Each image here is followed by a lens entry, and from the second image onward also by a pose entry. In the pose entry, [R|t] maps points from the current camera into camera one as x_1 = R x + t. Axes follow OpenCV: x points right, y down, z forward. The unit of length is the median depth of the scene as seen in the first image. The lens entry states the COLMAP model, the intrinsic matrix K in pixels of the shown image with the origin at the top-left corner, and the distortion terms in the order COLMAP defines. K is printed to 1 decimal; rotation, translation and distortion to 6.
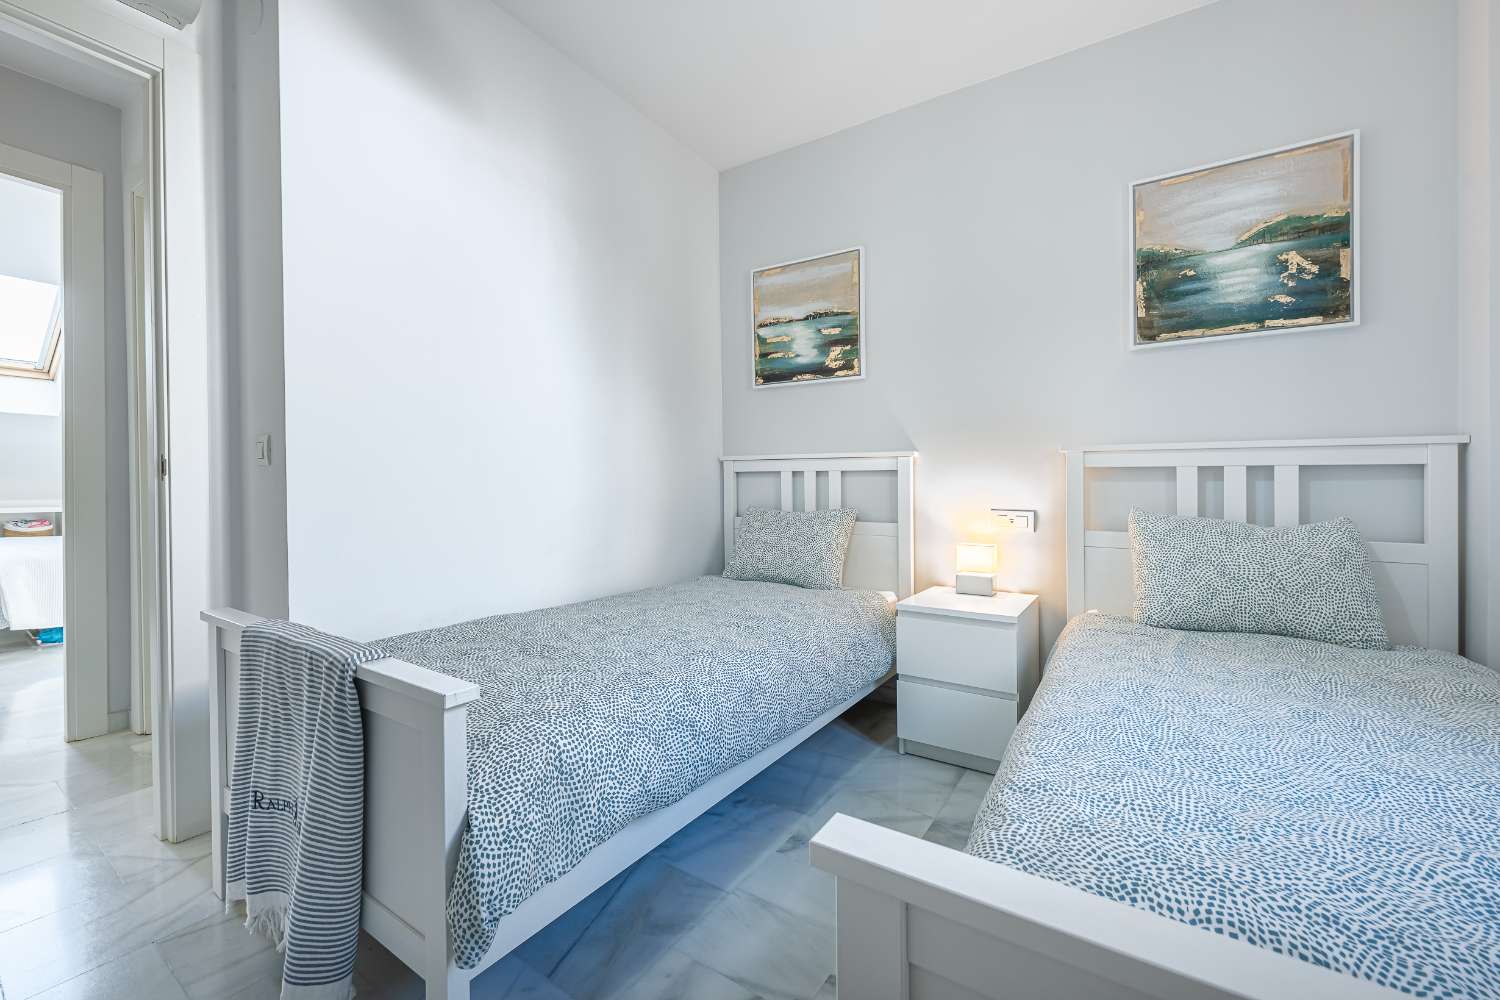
lens RADIAL K [[601.1, 0, 756.3], [0, 601.1, 498.0], [0, 0, 1]] dist [0.001284, 0.000470]
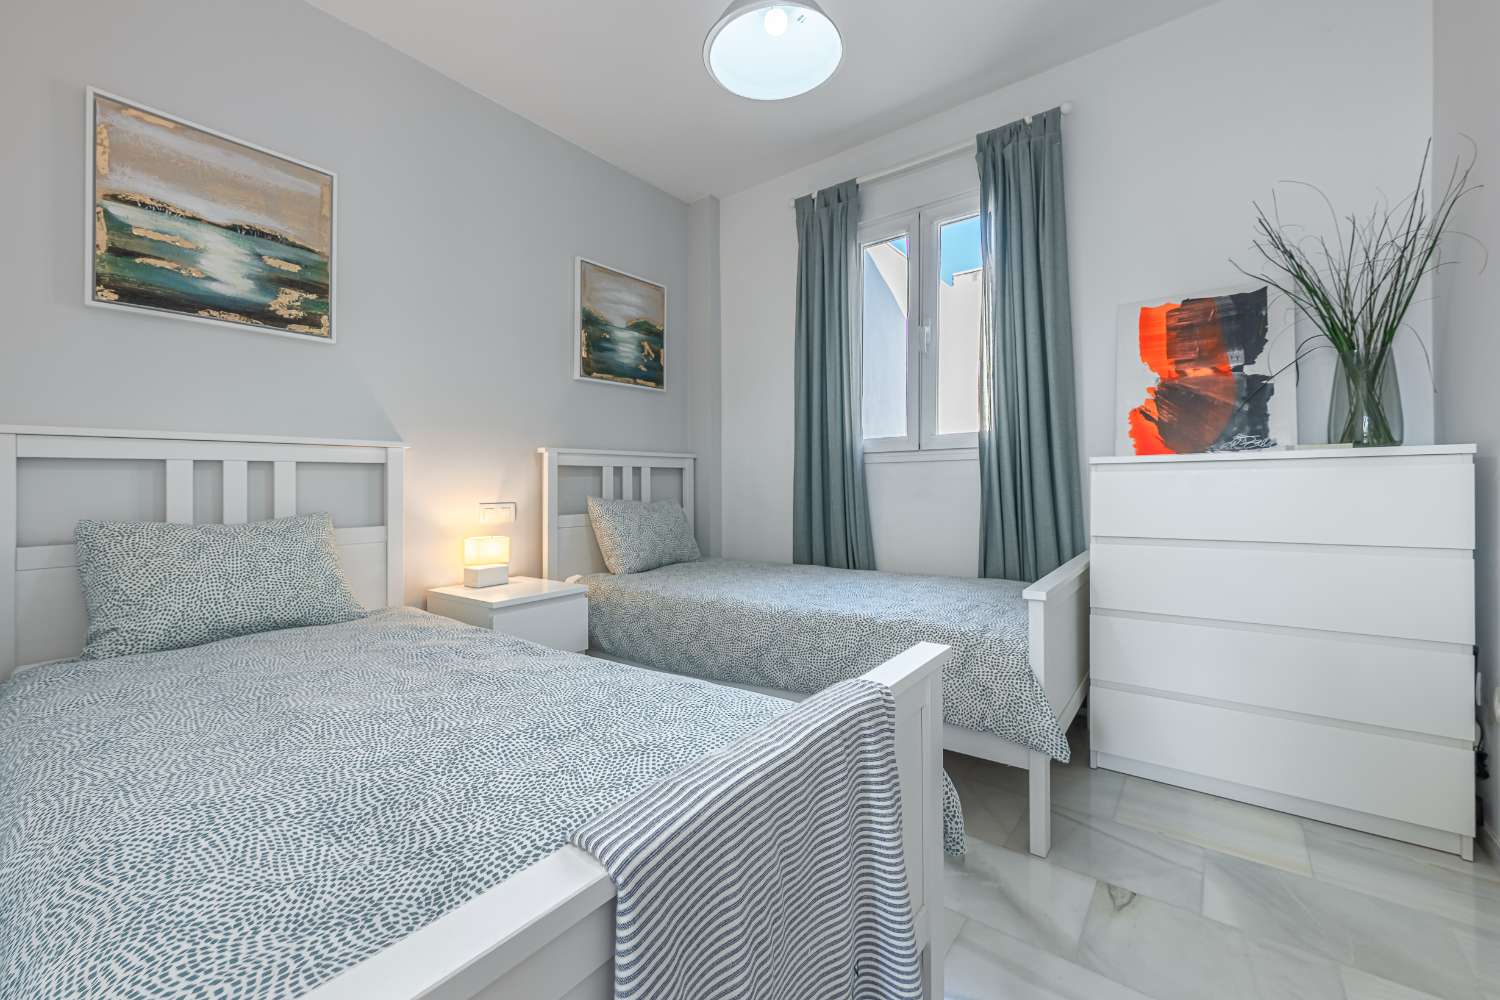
lens RADIAL K [[633.0, 0, 753.6], [0, 633.0, 486.4], [0, 0, 1]] dist [-0.000599, -0.000241]
pose [[0.046621, -0.016269, 0.998780, -0.610013], [0.027183, 0.999518, 0.015012, -0.012205], [-0.998543, 0.026450, 0.047041, 0.423668]]
